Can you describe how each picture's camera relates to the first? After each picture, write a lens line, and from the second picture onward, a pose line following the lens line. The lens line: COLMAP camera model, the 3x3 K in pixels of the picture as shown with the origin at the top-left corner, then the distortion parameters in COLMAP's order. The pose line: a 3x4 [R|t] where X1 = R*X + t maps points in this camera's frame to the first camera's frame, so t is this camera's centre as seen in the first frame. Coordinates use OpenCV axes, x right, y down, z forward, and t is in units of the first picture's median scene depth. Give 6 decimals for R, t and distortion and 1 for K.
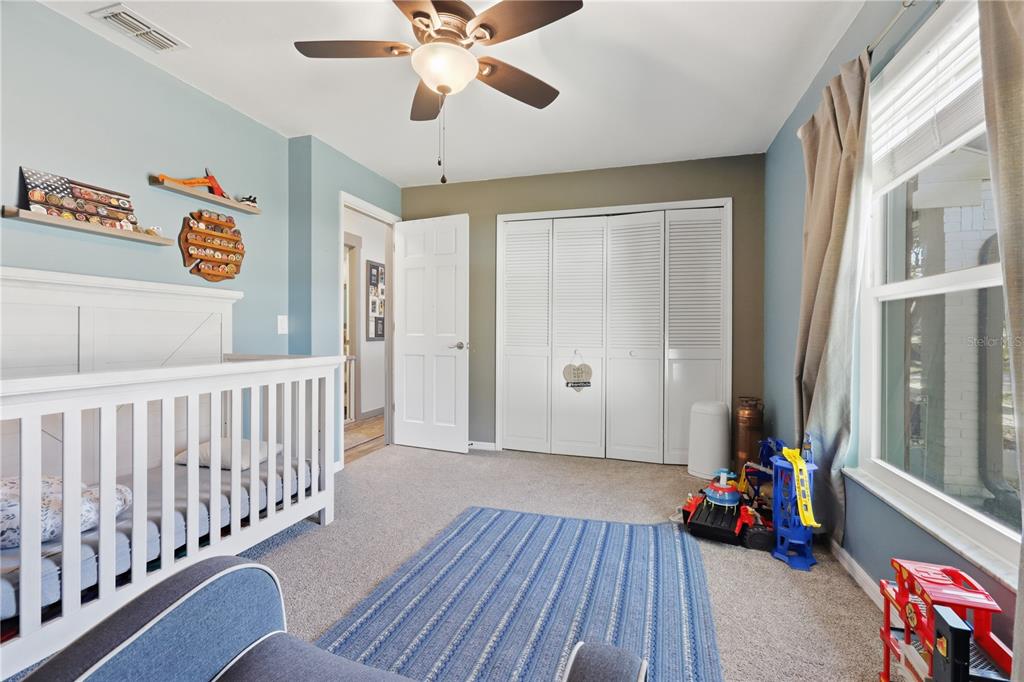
lens RADIAL K [[465.9, 0, 511.7], [0, 465.9, 334.8], [0, 0, 1]] dist [0.000148, -0.000005]
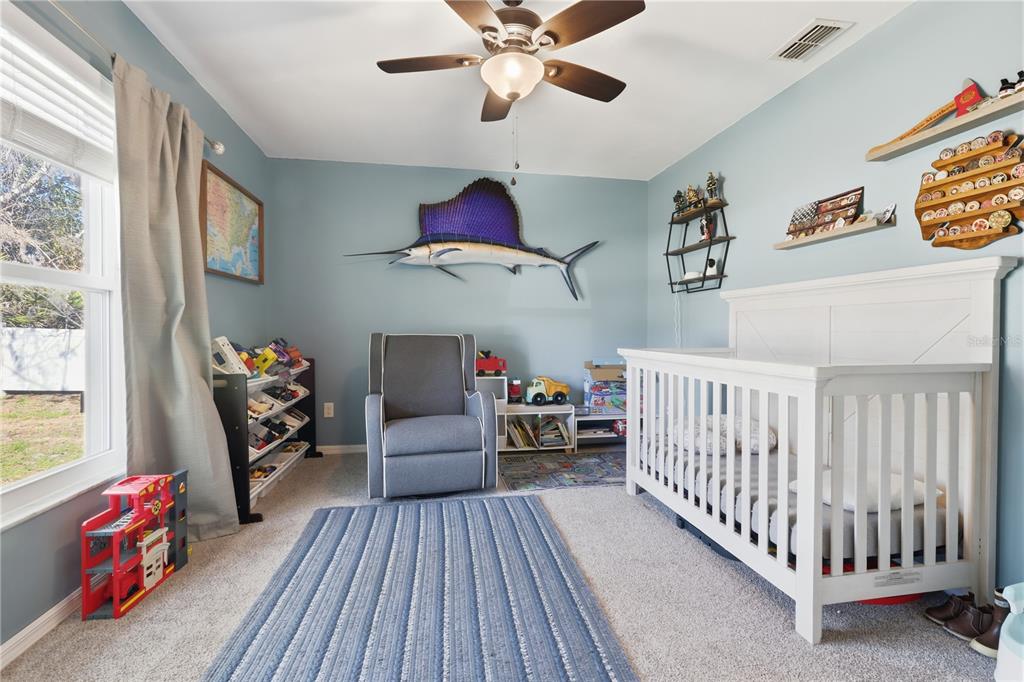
lens RADIAL K [[465.9, 0, 513.8], [0, 465.9, 335.8], [0, 0, 1]] dist [0.000148, -0.000005]
pose [[-0.898849, -0.003657, -0.438244, 0.231053], [-0.011940, 0.999798, 0.016147, 0.003191], [0.438096, 0.019747, -0.898711, 1.427038]]
